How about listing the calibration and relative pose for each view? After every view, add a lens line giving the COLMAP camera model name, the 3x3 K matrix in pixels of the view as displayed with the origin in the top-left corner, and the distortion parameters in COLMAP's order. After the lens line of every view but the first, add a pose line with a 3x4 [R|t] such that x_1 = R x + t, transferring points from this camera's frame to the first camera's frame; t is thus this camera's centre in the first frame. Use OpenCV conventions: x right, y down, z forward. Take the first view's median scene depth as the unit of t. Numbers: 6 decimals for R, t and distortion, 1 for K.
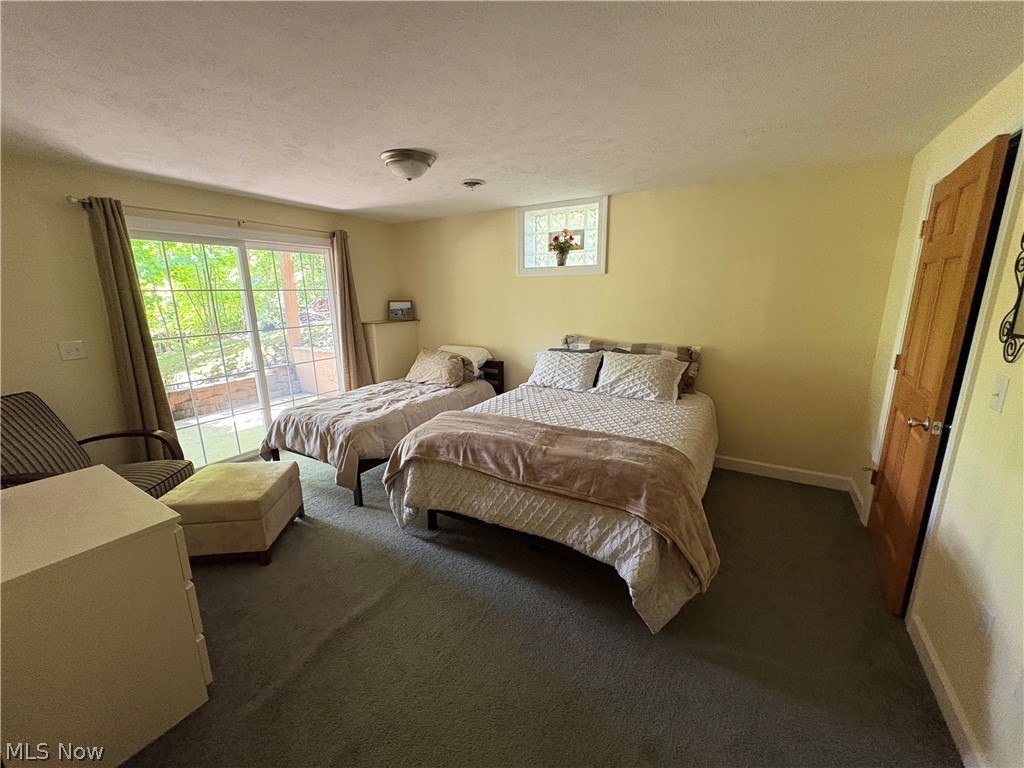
lens RADIAL K [[408.9, 0, 514.6], [0, 408.9, 383.2], [0, 0, 1]] dist [-0.001822, -0.000839]
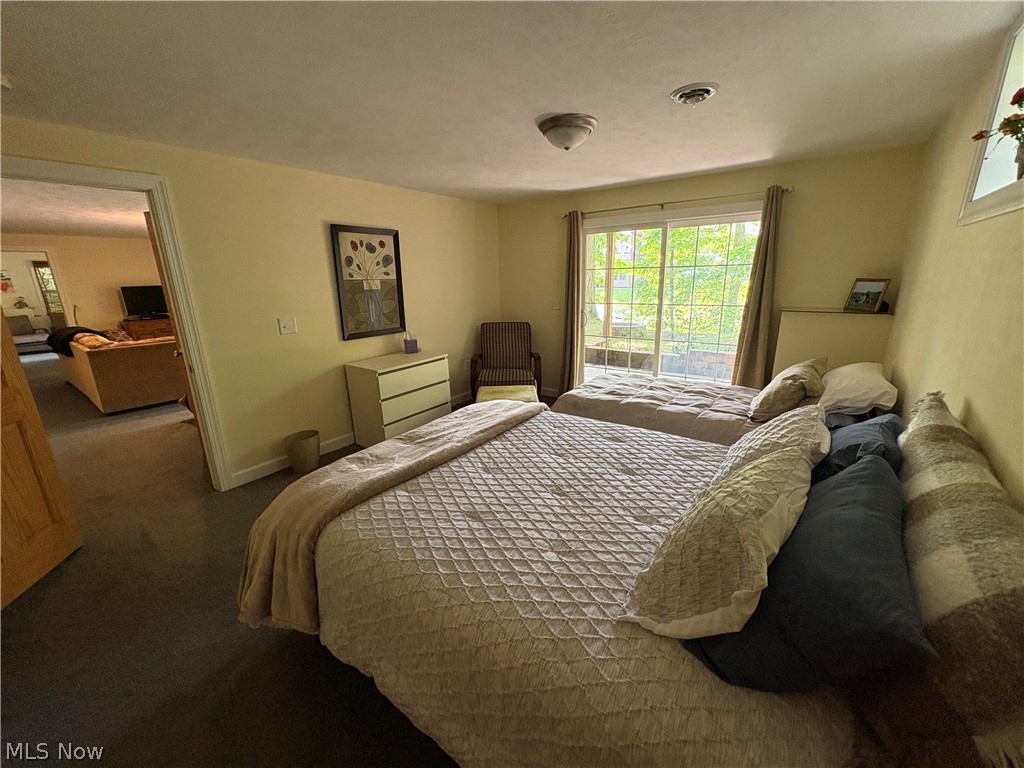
lens RADIAL K [[408.9, 0, 510.6], [0, 408.9, 387.8], [0, 0, 1]] dist [-0.001822, -0.000839]
pose [[-0.127936, 0.274509, -0.953036, 0.587709], [-0.190204, 0.936304, 0.295222, -0.182736], [0.973373, 0.219041, -0.067574, 0.794657]]
